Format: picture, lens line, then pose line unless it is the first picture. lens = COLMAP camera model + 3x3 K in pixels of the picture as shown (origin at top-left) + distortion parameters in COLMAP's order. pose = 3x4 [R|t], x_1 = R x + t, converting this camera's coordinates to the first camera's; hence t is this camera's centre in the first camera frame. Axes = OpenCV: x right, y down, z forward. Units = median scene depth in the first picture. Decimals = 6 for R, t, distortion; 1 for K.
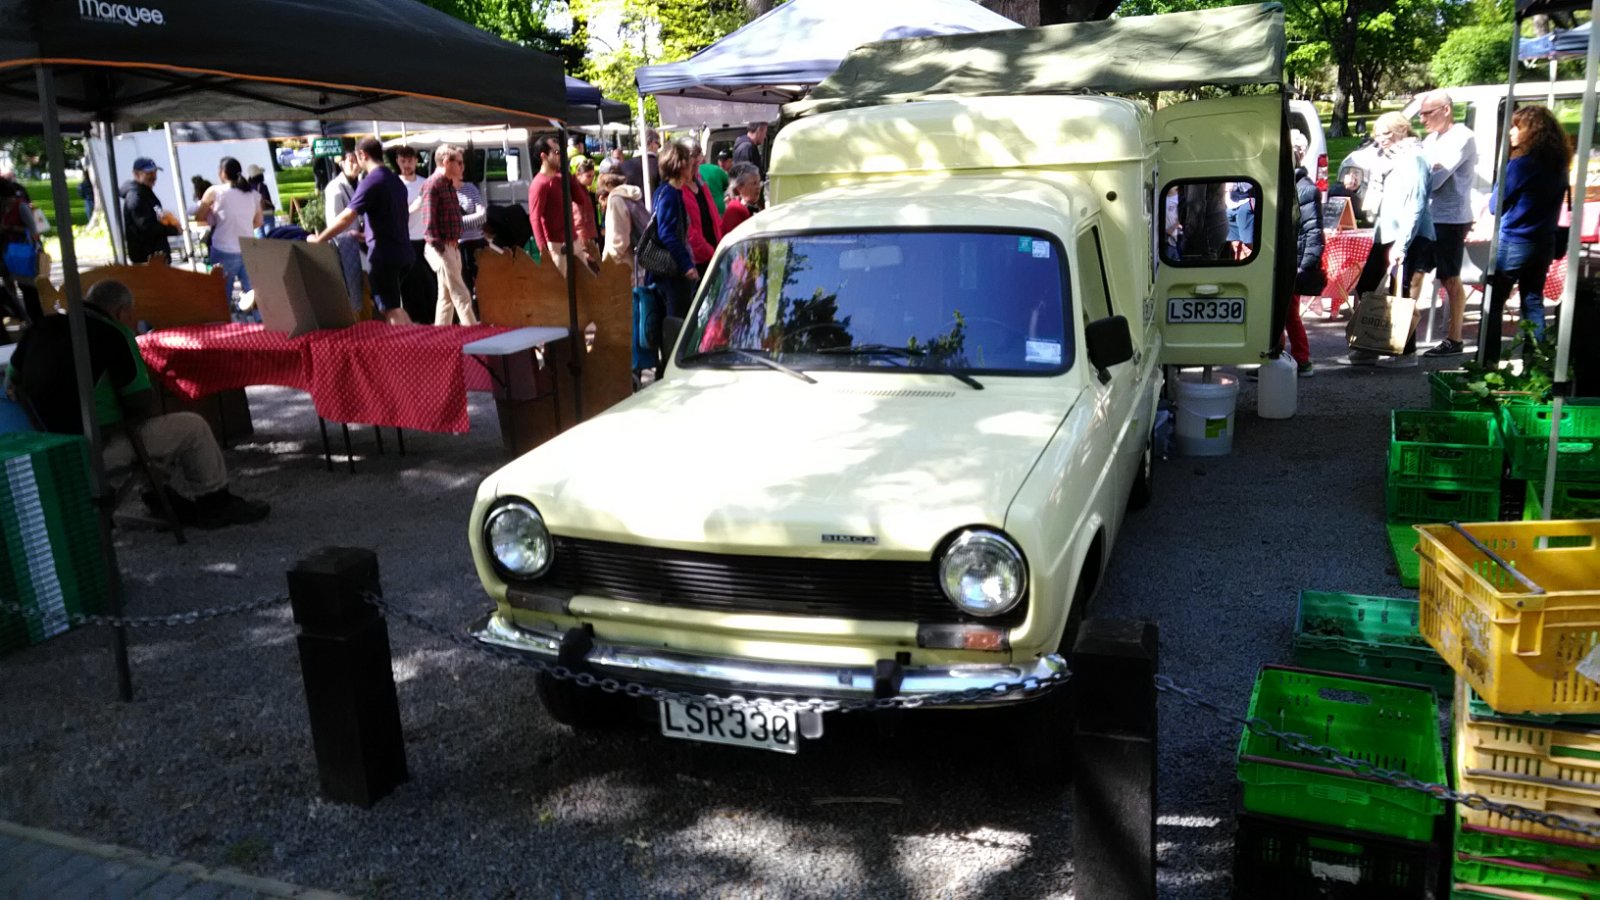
lens RADIAL K [[1236.6, 0, 792.4], [0, 1236.6, 453.8], [0, 0, 1]] dist [0.055368, -0.013695]
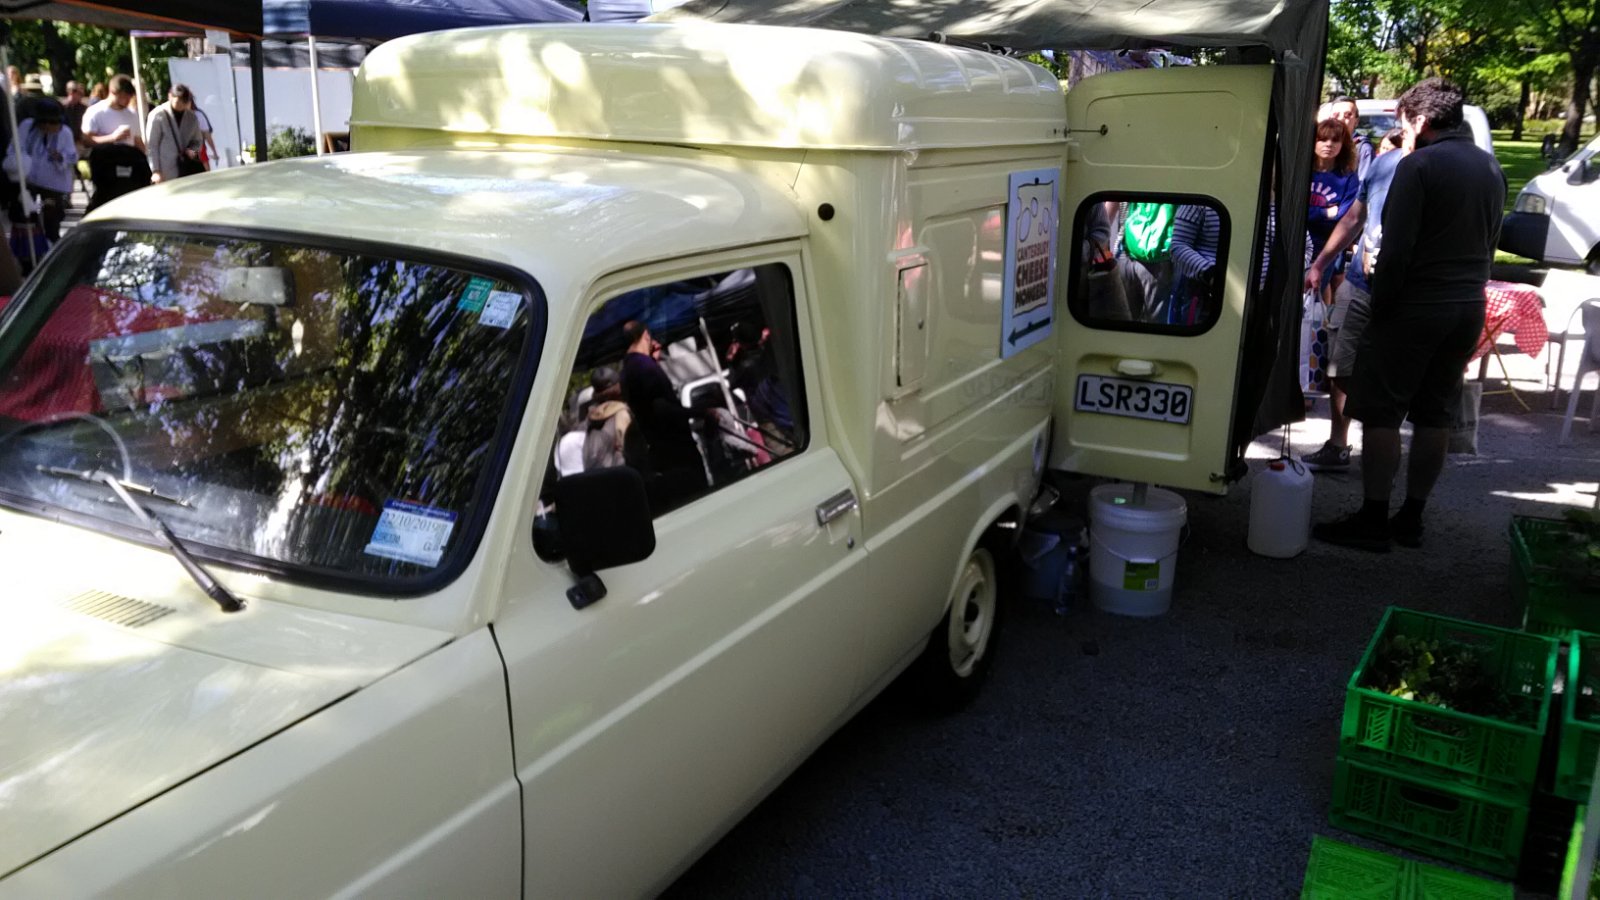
lens RADIAL K [[1236.6, 0, 807.9], [0, 1236.6, 450.0], [0, 0, 1]] dist [0.055368, -0.013695]
pose [[0.987578, 0.106844, -0.115209, 0.242988], [-0.104934, 0.994224, 0.022536, -0.085590], [0.116952, -0.010167, 0.993086, 0.341748]]
